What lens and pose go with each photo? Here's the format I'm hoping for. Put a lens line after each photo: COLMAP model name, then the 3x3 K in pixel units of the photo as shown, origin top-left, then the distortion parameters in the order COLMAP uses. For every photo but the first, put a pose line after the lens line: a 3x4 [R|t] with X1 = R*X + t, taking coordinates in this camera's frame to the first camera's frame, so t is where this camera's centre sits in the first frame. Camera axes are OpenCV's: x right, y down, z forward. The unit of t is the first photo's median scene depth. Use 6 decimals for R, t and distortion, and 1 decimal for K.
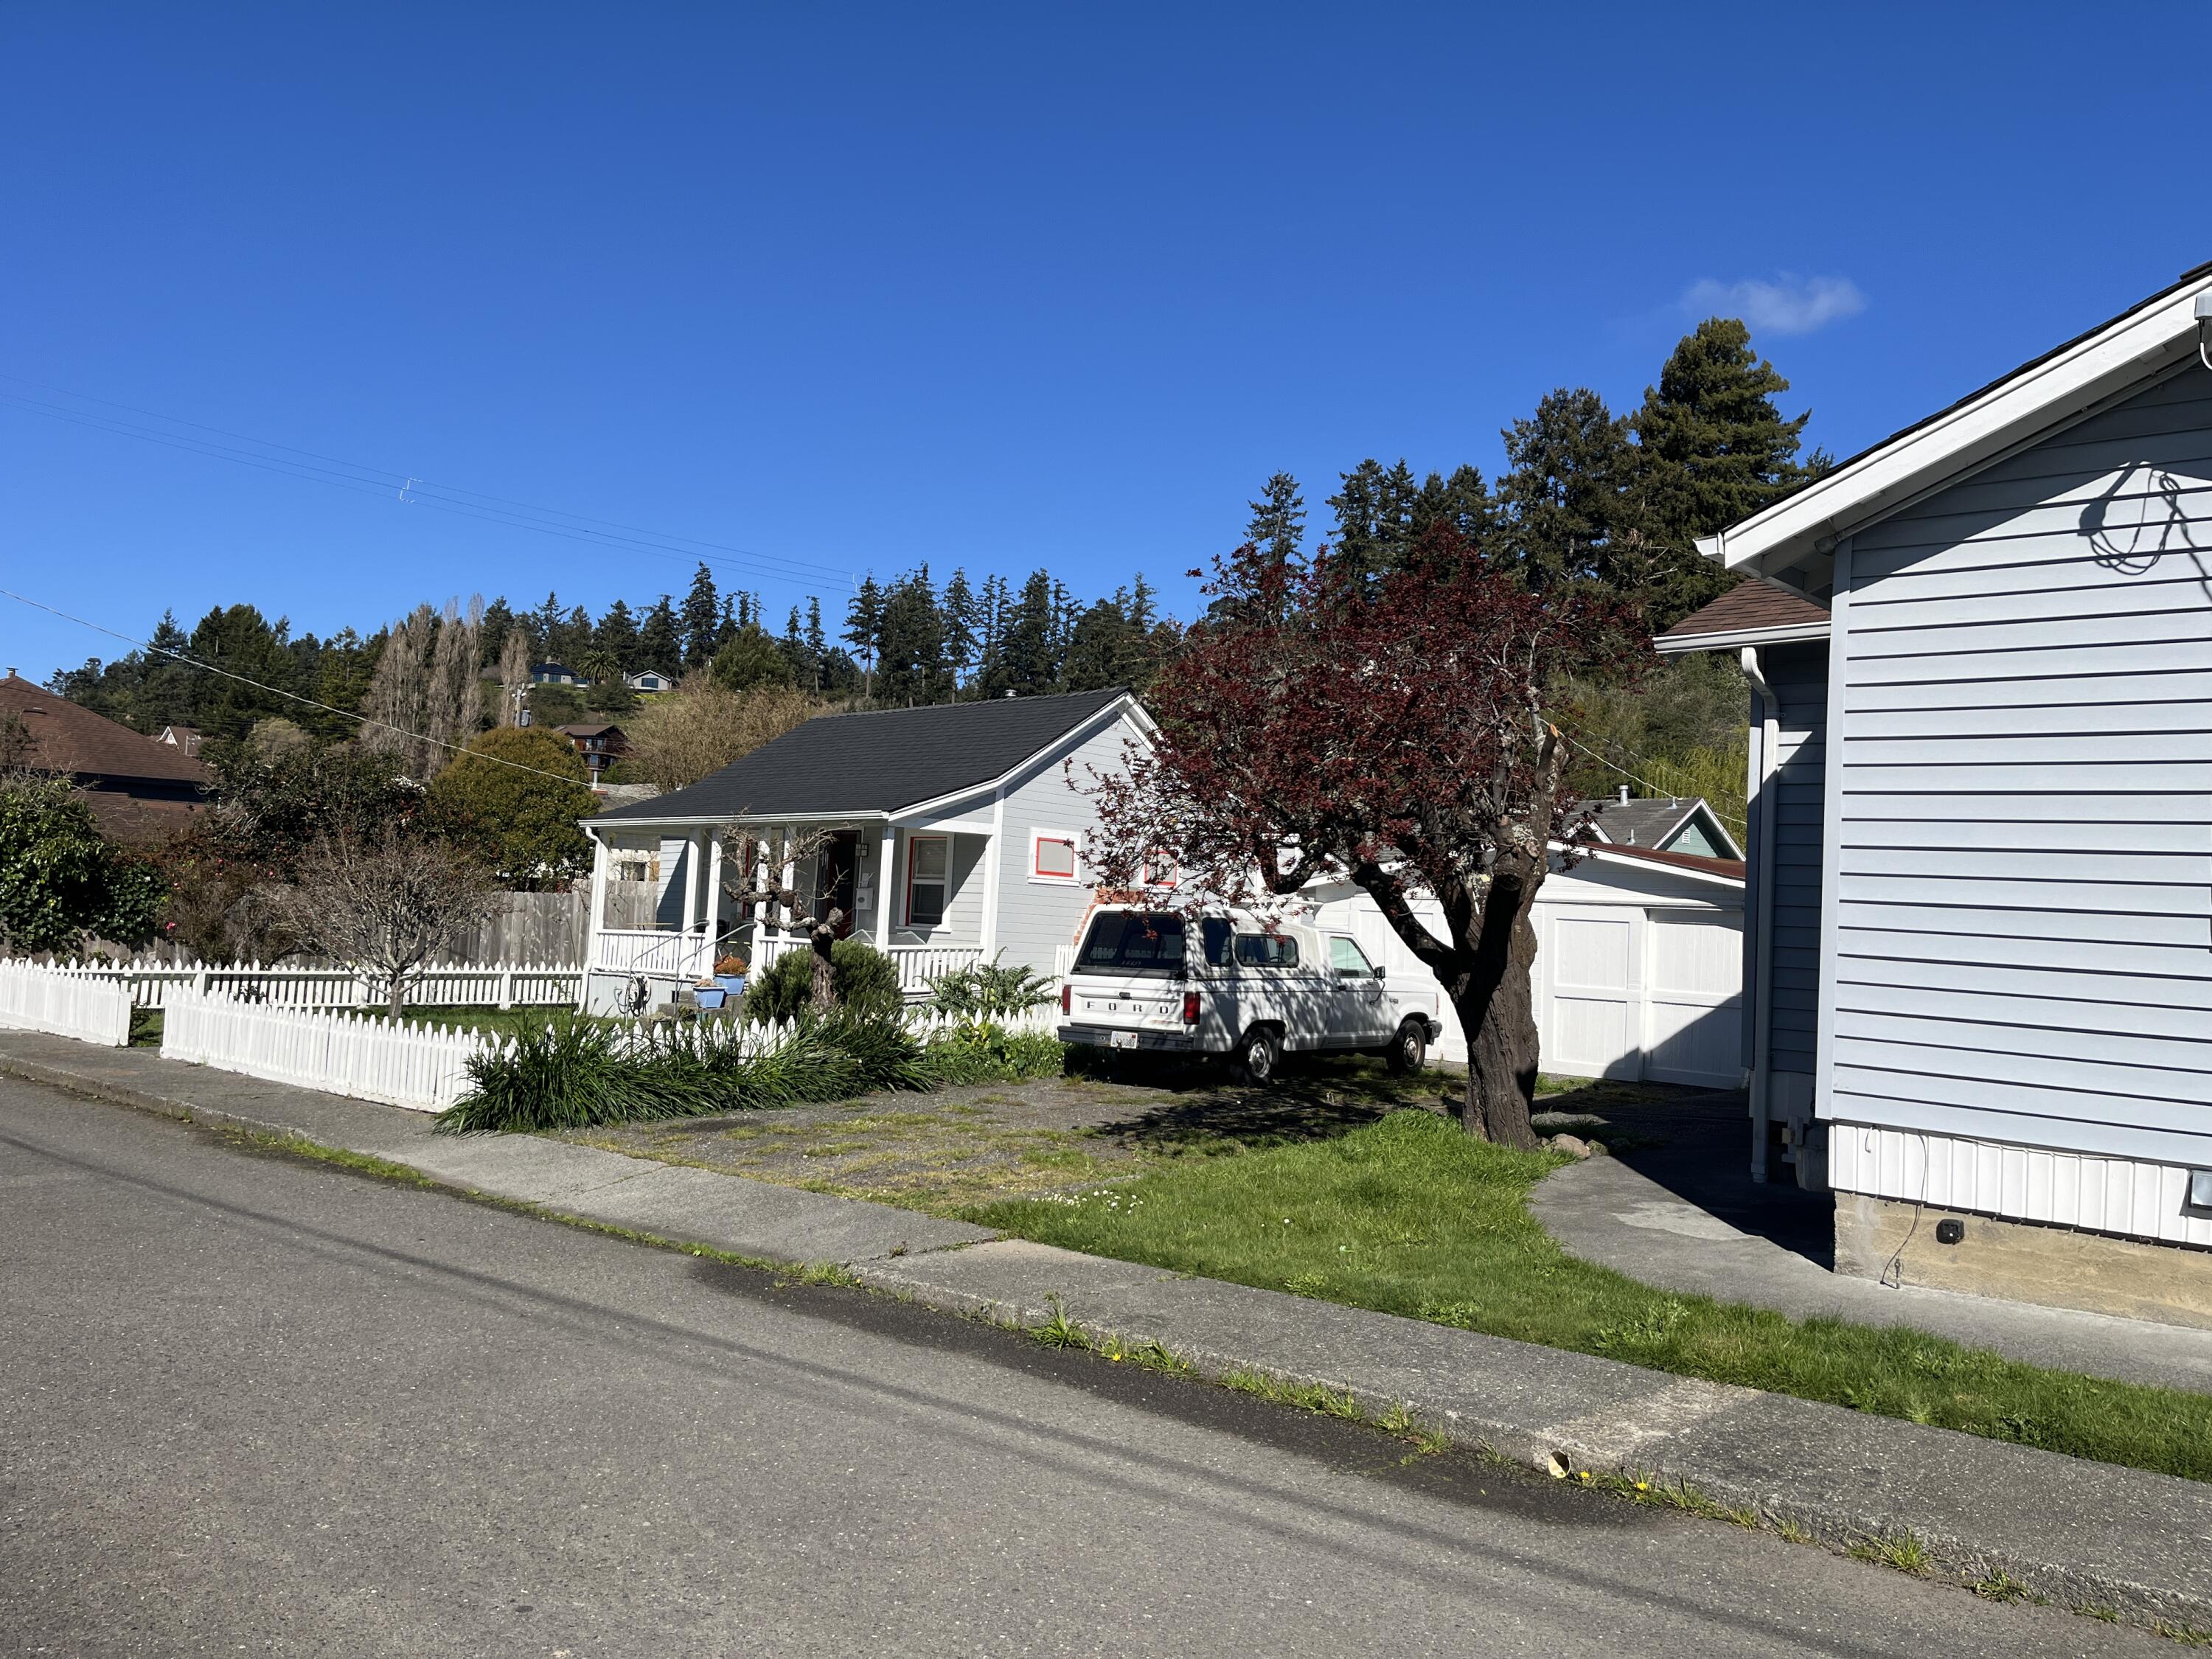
lens RADIAL K [[1663.3, 0, 1123.4], [0, 1663.3, 816.2], [0, 0, 1]] dist [0.071394, -0.095462]
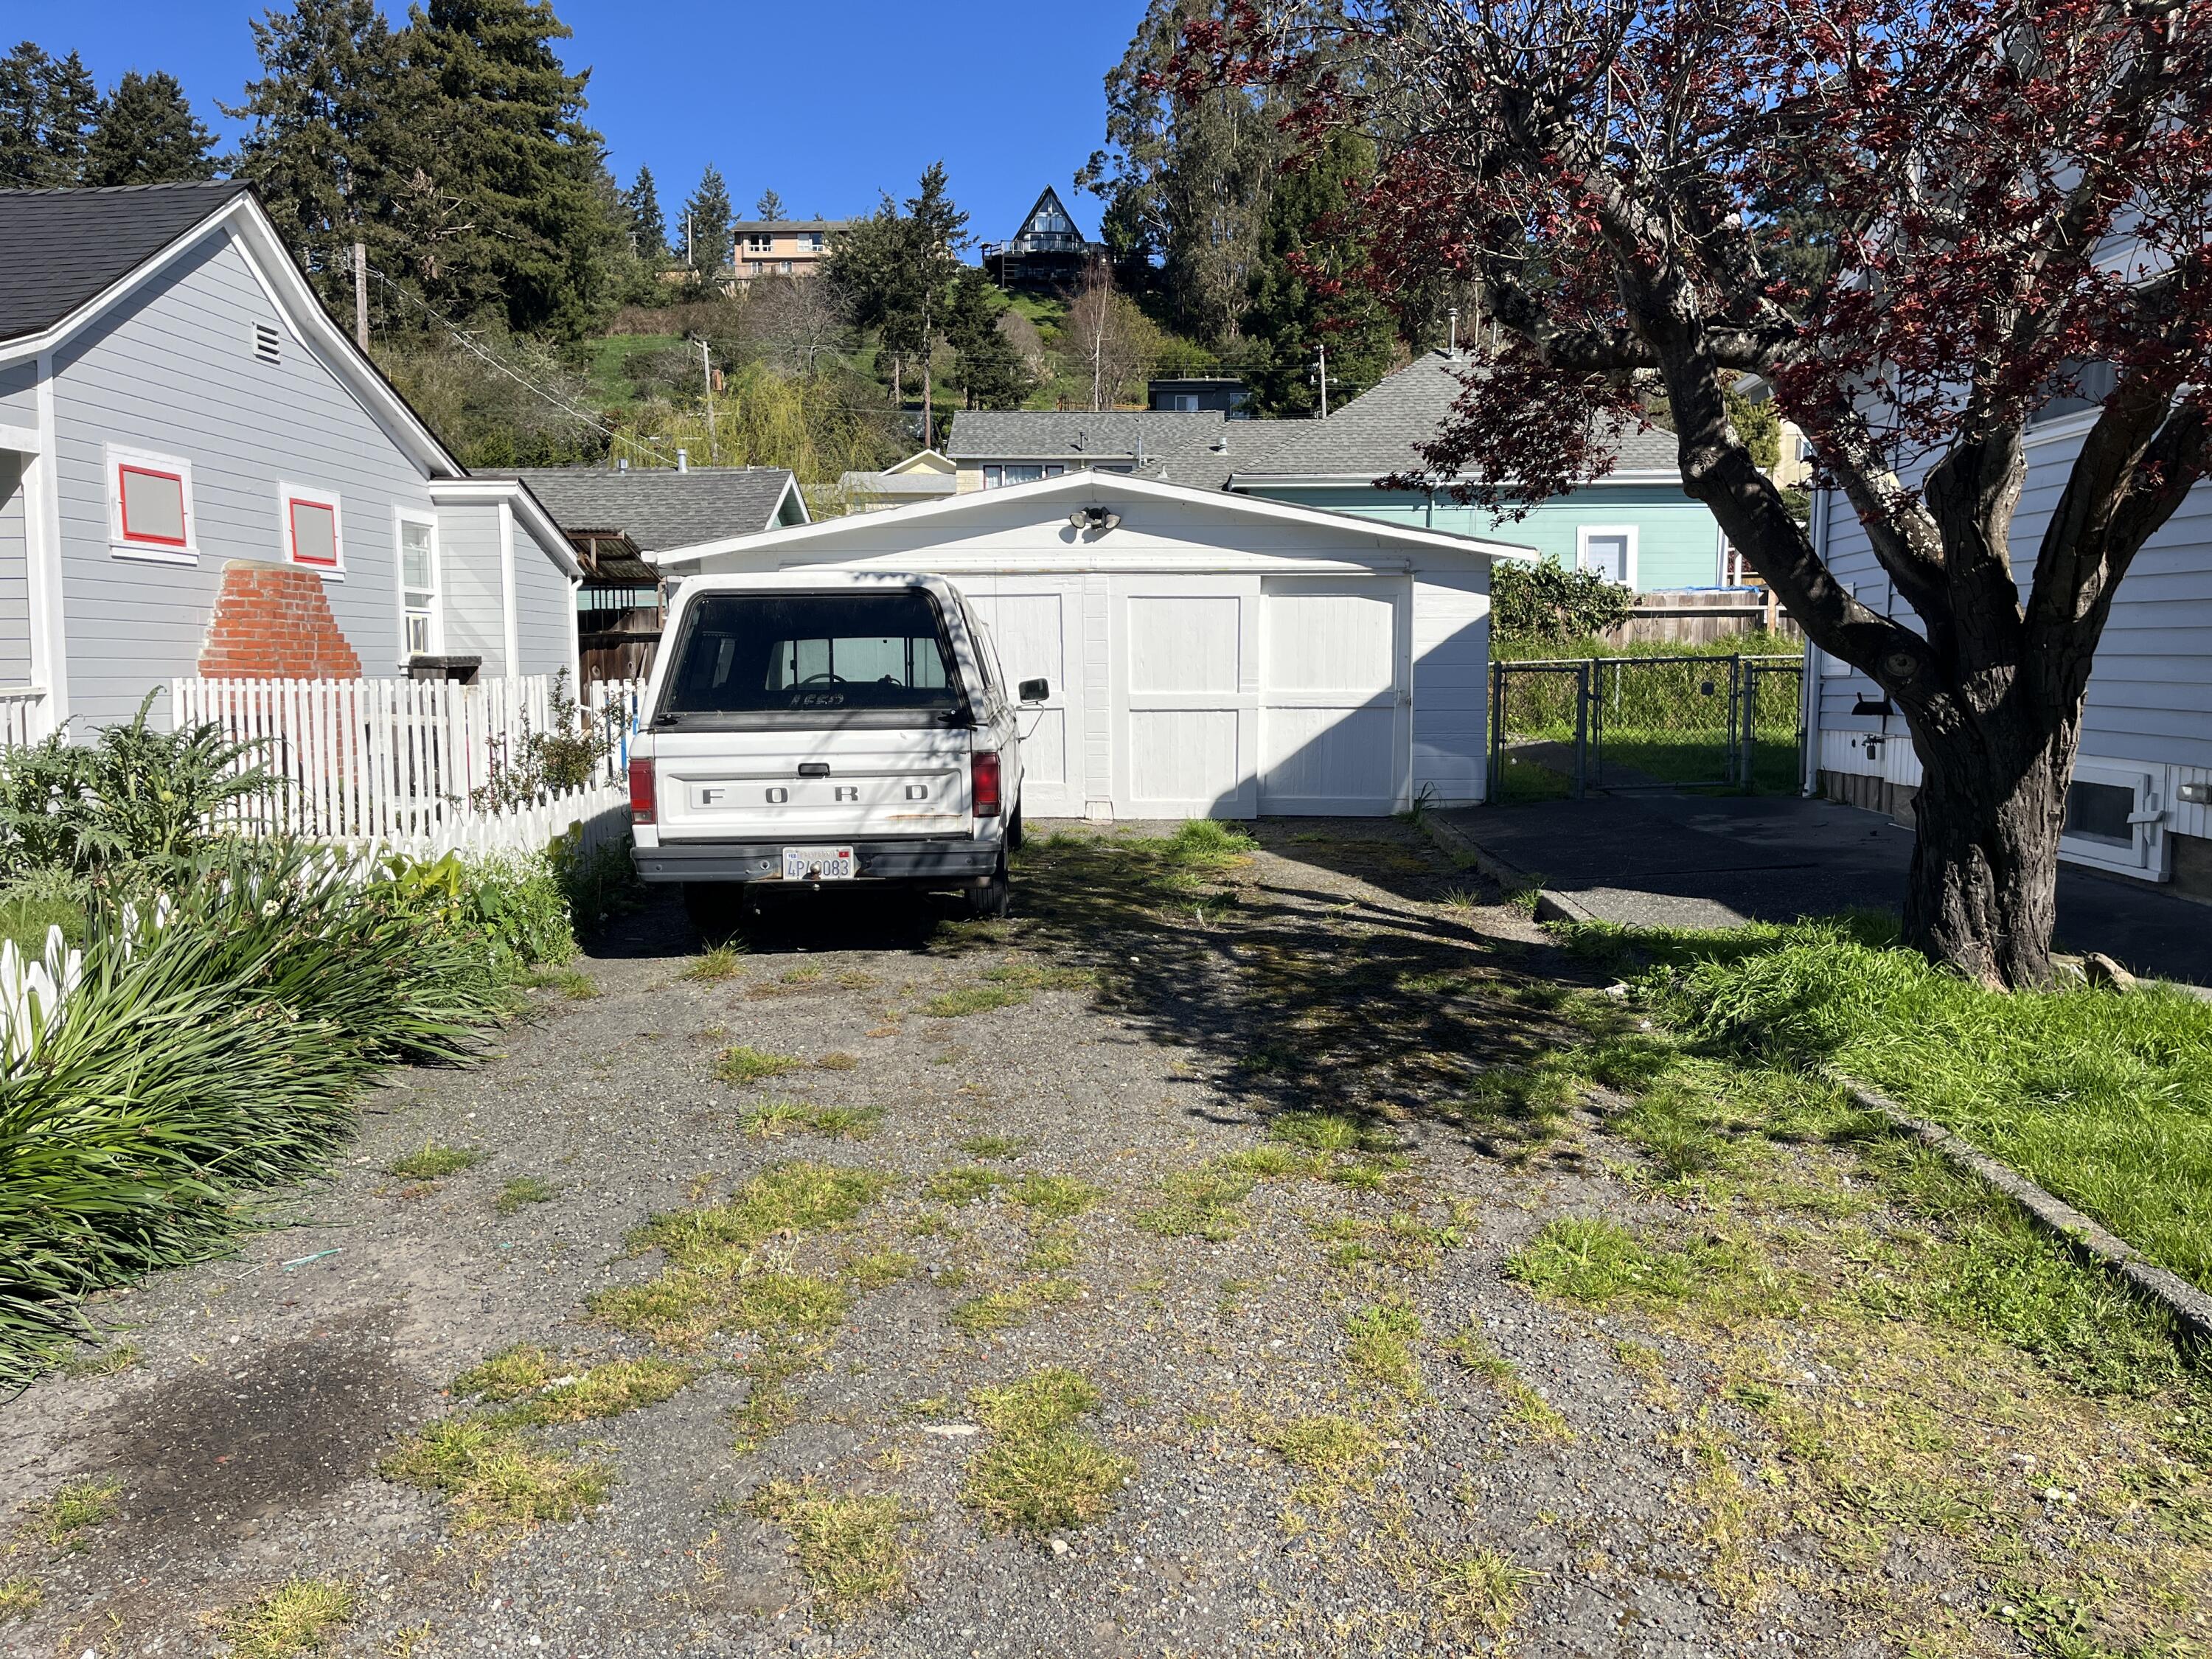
lens RADIAL K [[1663.3, 0, 1118.7], [0, 1663.3, 817.4], [0, 0, 1]] dist [0.071394, -0.095462]
pose [[0.751417, -0.110306, 0.650542, -0.150418], [-0.005693, 0.984807, 0.173560, 0.024729], [-0.659803, -0.134120, 0.739372, 0.374020]]
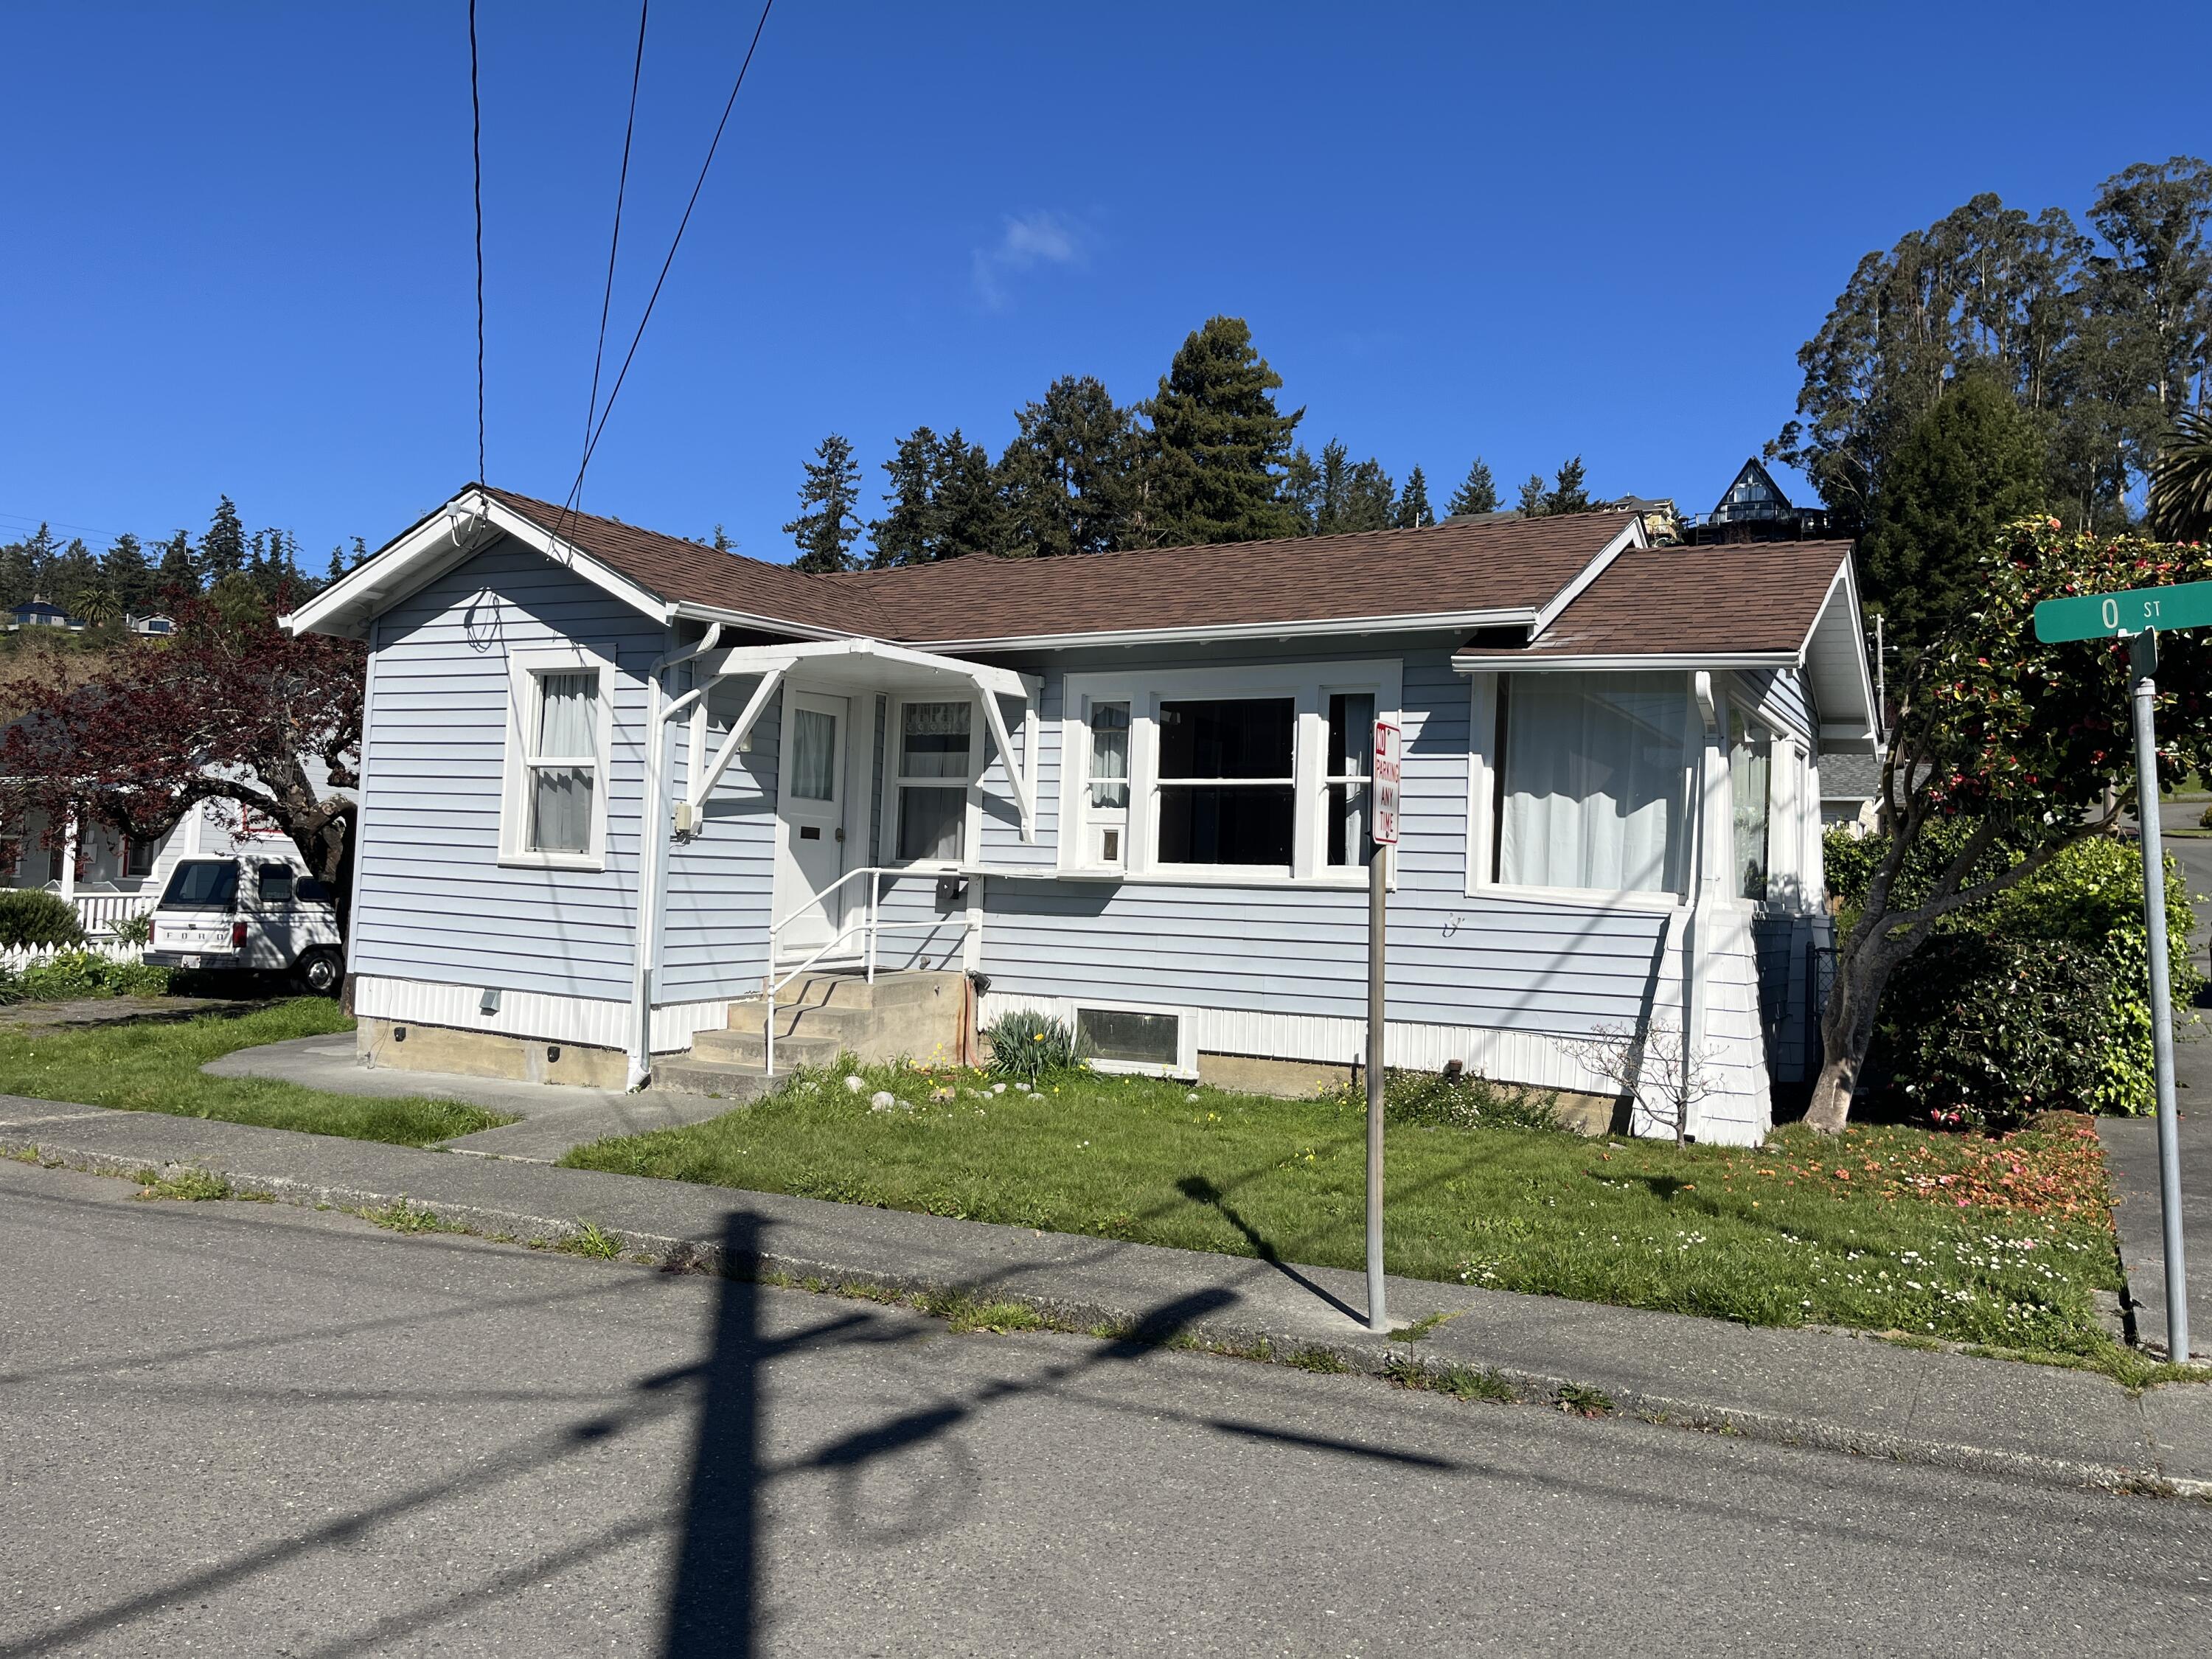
lens RADIAL K [[1663.3, 0, 1110.8], [0, 1663.3, 822.7], [0, 0, 1]] dist [0.071394, -0.095462]
pose [[0.974549, -0.002929, 0.224156, 0.244944], [-0.003493, 0.999595, 0.028250, -0.005346], [-0.224148, -0.028314, 0.974144, -0.244374]]
